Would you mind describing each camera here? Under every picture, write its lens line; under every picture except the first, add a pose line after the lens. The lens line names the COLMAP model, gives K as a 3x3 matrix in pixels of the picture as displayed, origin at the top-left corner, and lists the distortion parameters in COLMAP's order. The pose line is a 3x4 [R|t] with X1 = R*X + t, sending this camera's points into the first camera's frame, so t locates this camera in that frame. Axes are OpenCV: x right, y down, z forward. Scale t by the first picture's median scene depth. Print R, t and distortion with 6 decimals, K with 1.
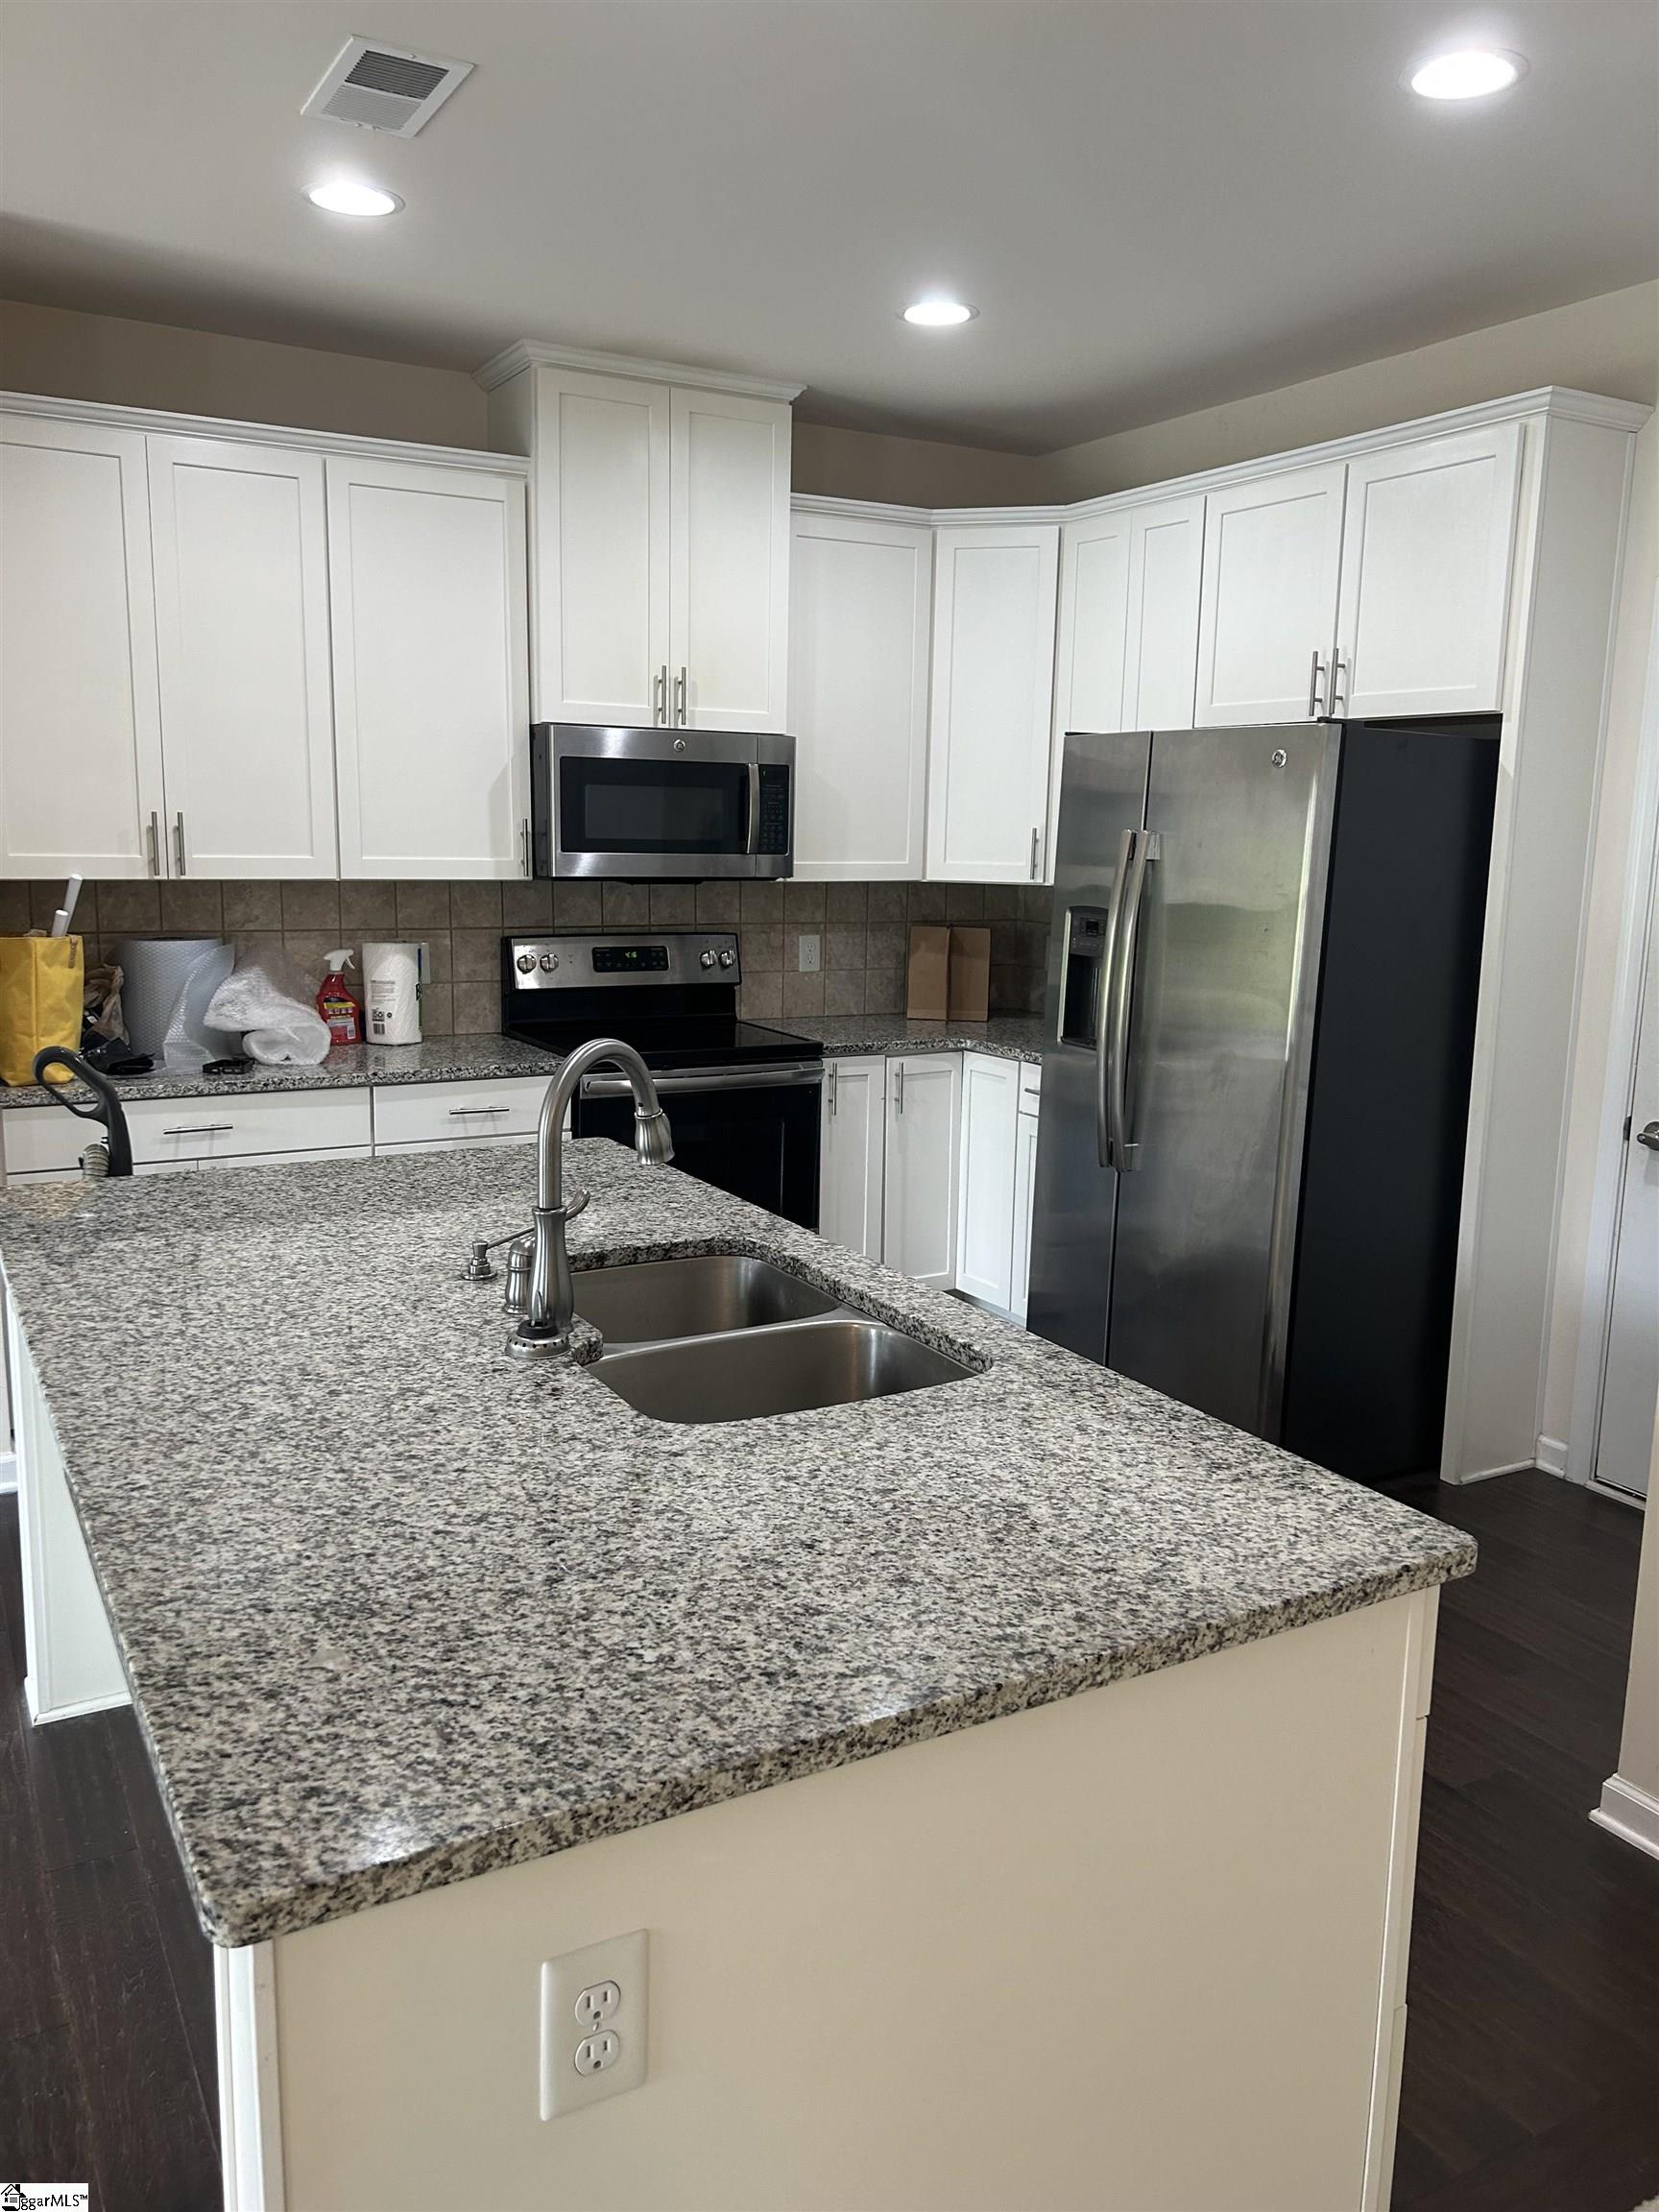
lens RADIAL K [[1666.9, 0, 819.4], [0, 1666.9, 1095.4], [0, 0, 1]] dist [0.045189, -0.054392]
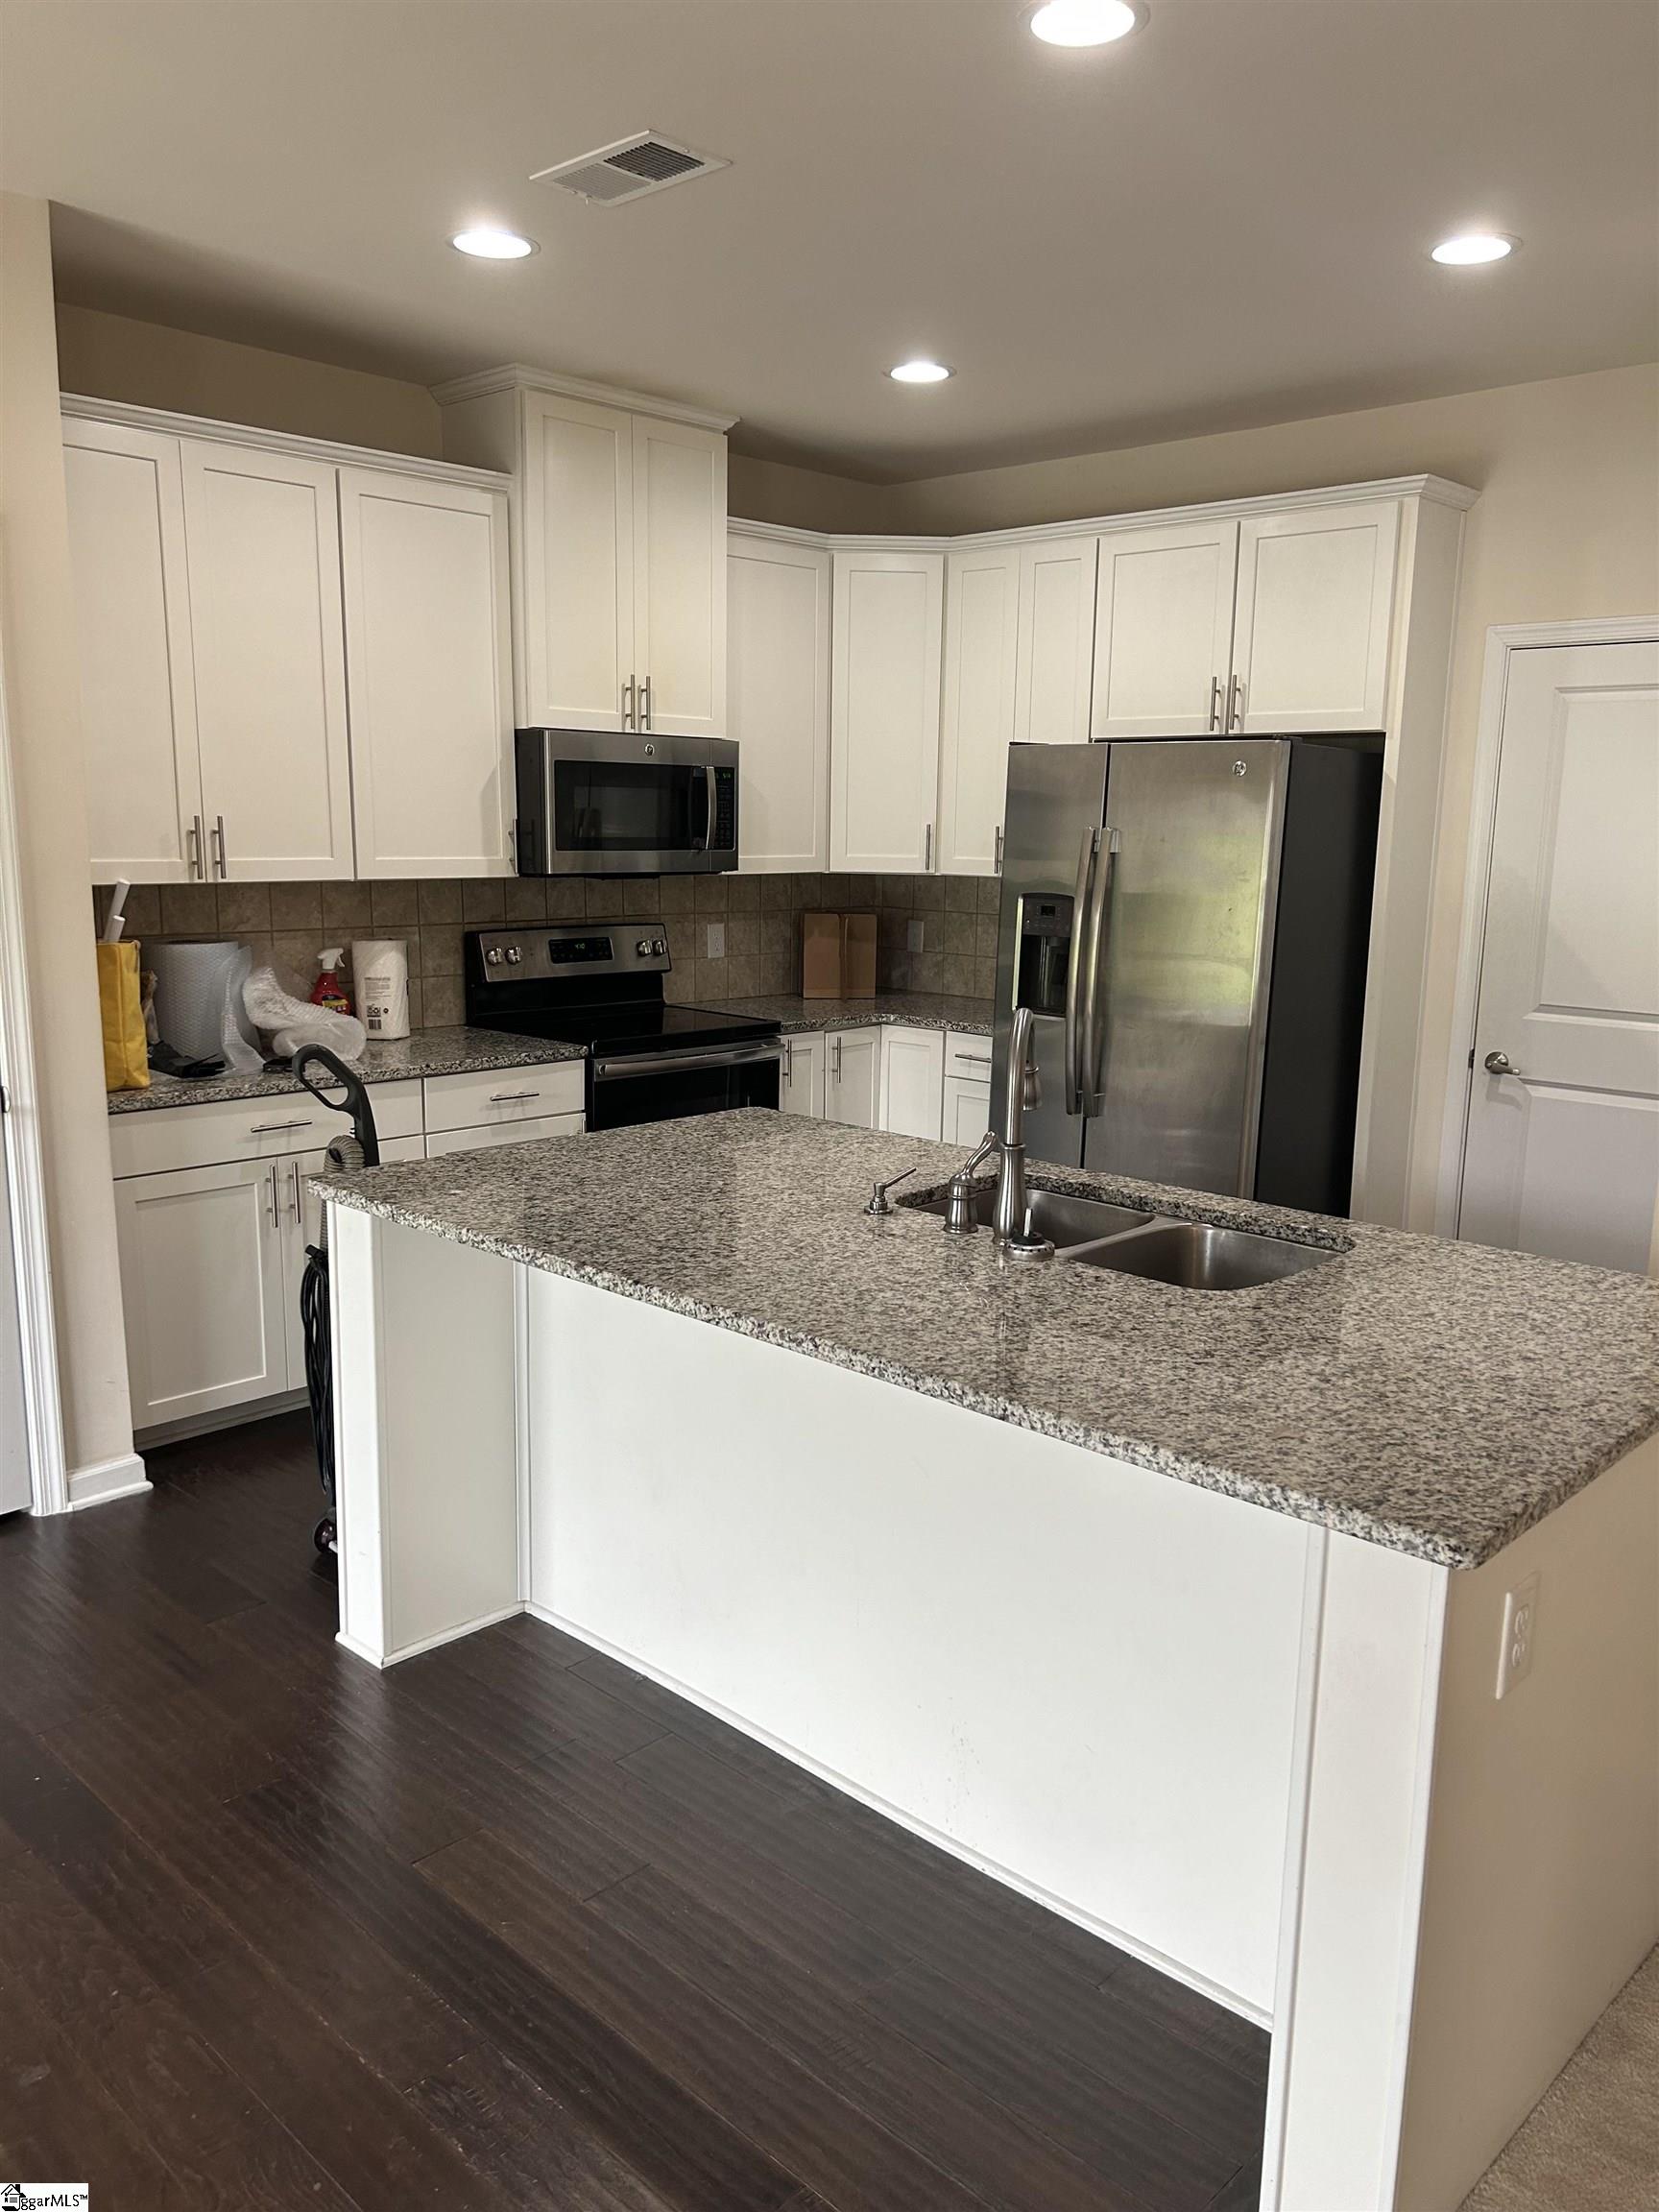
lens RADIAL K [[1666.9, 0, 837.5], [0, 1666.9, 1119.4], [0, 0, 1]] dist [0.045189, -0.054392]
pose [[0.957118, -0.056877, 0.284059, -0.326221], [0.050671, 0.998290, 0.029154, 0.003361], [-0.285231, -0.013511, 0.958364, -0.078789]]
